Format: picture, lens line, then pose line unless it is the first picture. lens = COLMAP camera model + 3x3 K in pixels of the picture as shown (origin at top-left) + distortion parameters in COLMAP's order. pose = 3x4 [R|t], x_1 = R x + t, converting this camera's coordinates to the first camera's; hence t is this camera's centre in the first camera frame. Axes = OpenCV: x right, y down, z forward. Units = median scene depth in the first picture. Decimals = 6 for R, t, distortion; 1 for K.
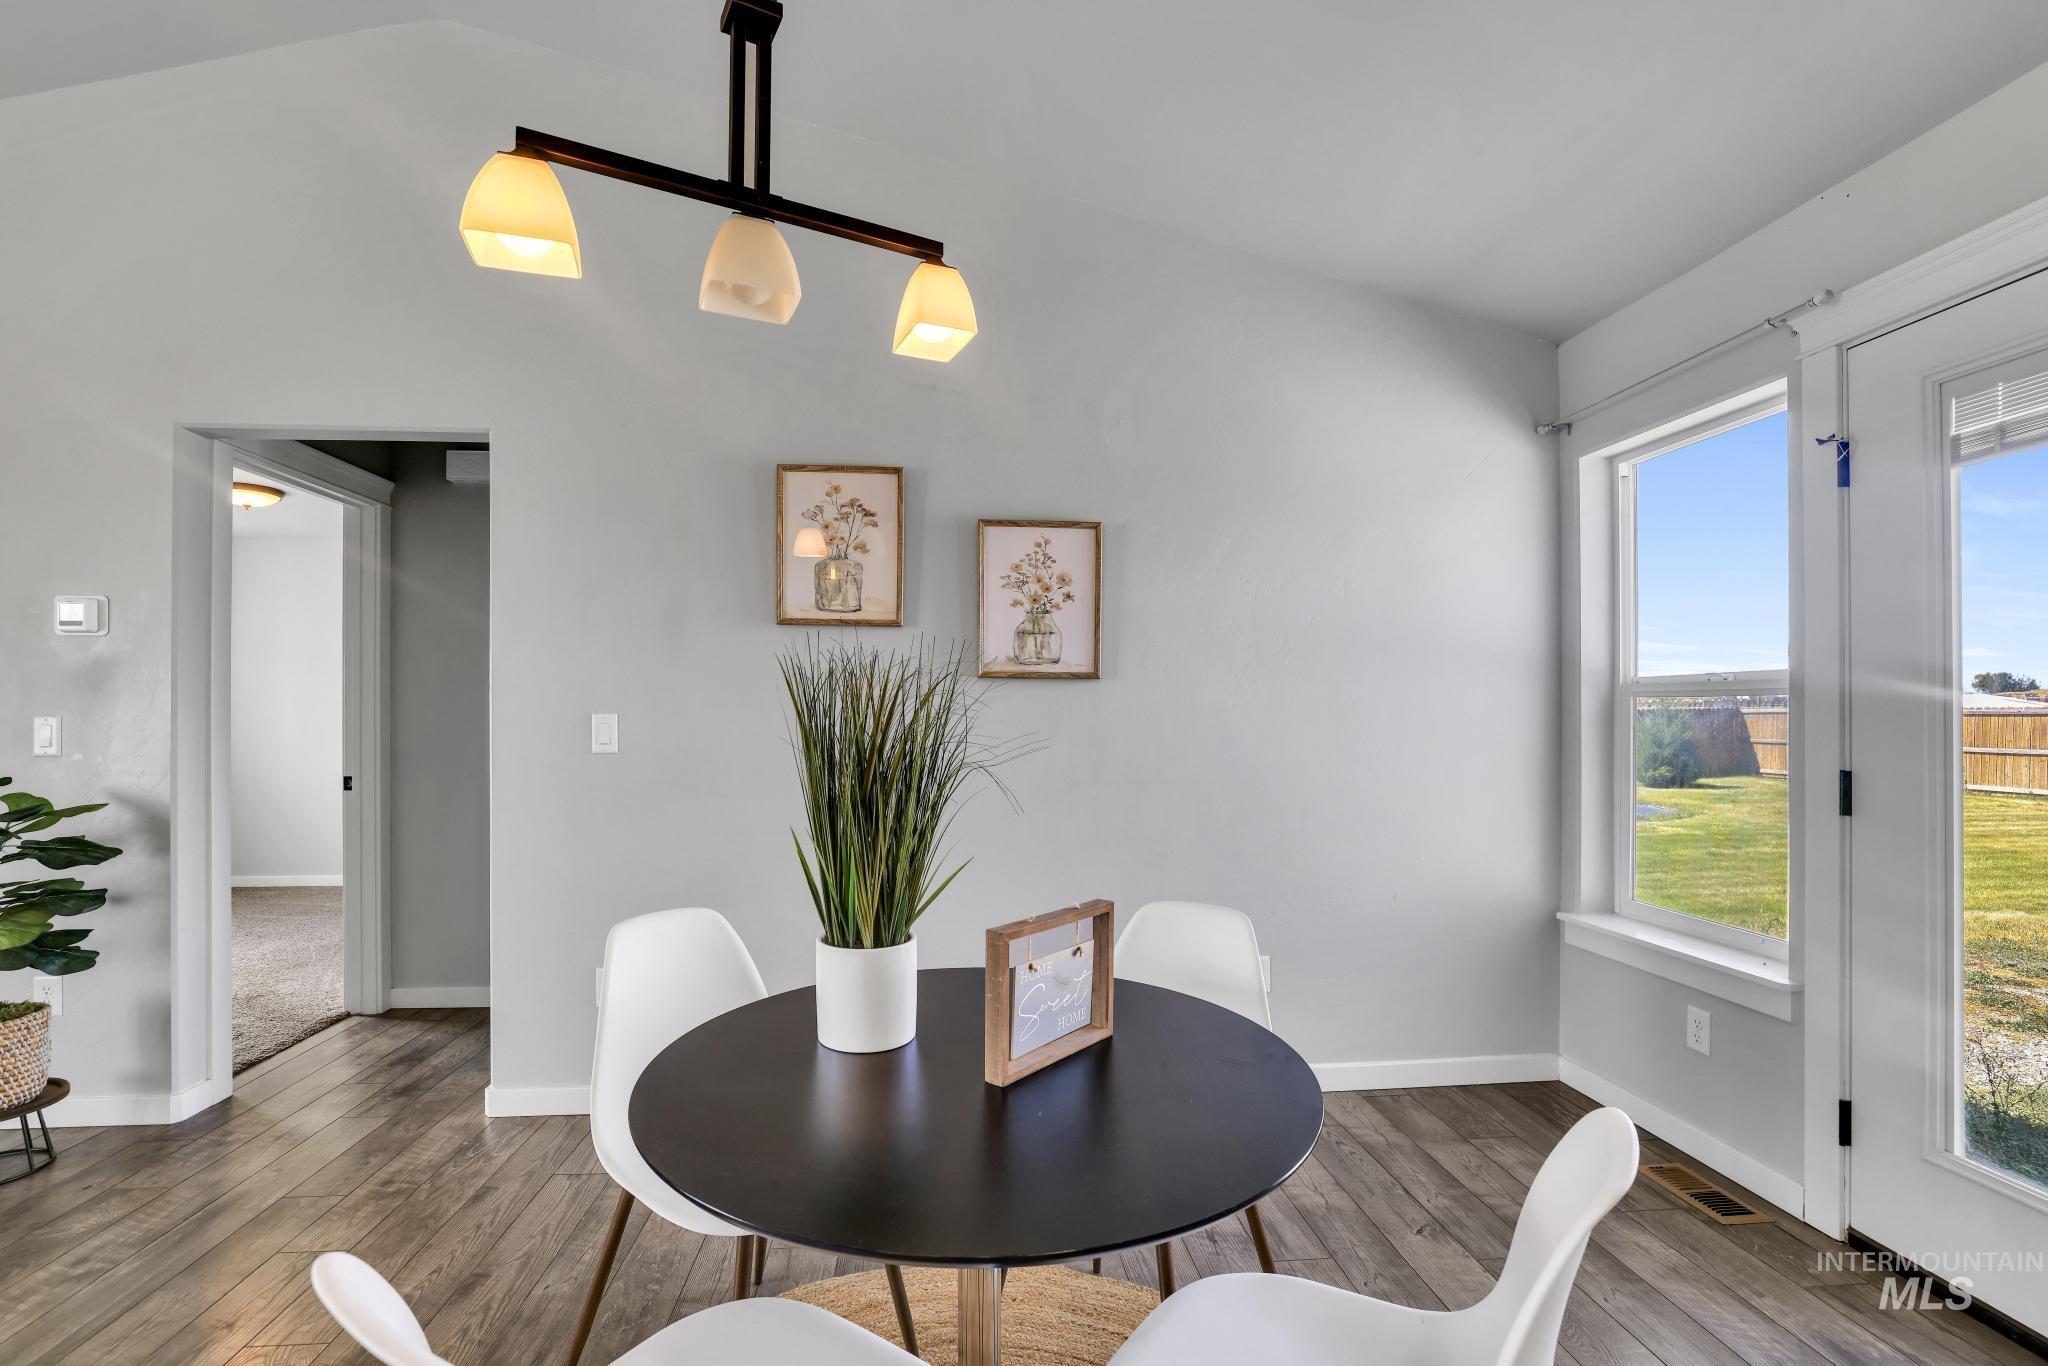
lens RADIAL K [[930.3, 0, 1033.1], [0, 930.3, 713.6], [0, 0, 1]] dist [-0.040480, 0.000009]
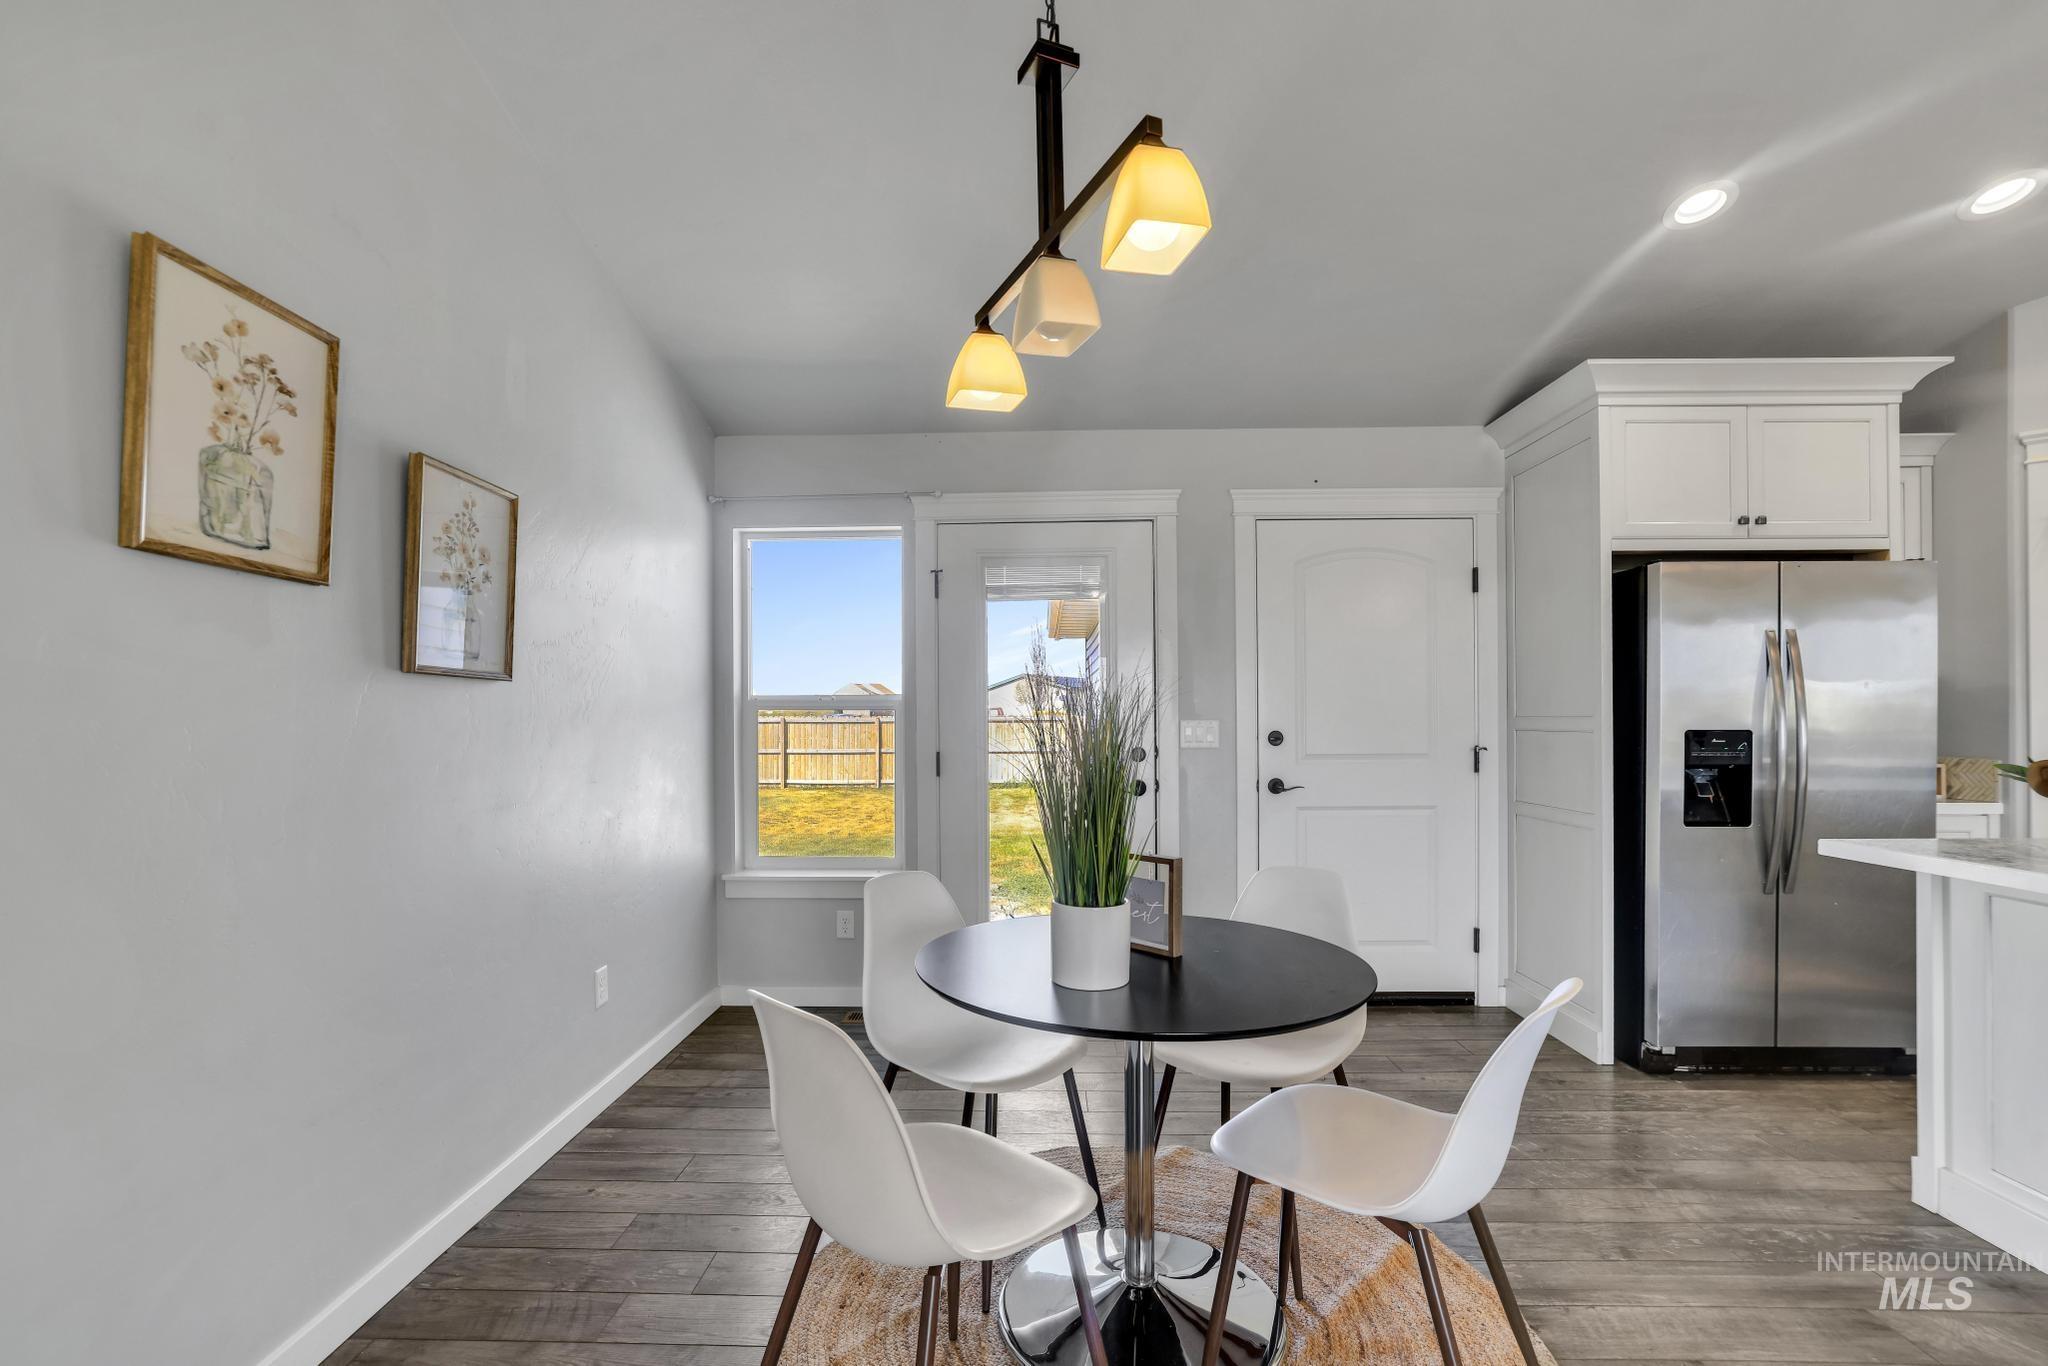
lens RADIAL K [[866.9, 0, 1026.4], [0, 866.9, 704.8], [0, 0, 1]] dist [-0.042245, 0.013961]
pose [[0.137816, 0.016010, 0.990328, -0.646803], [-0.001016, 0.999871, -0.016023, -0.004599], [-0.990457, 0.001202, 0.137814, 0.452749]]
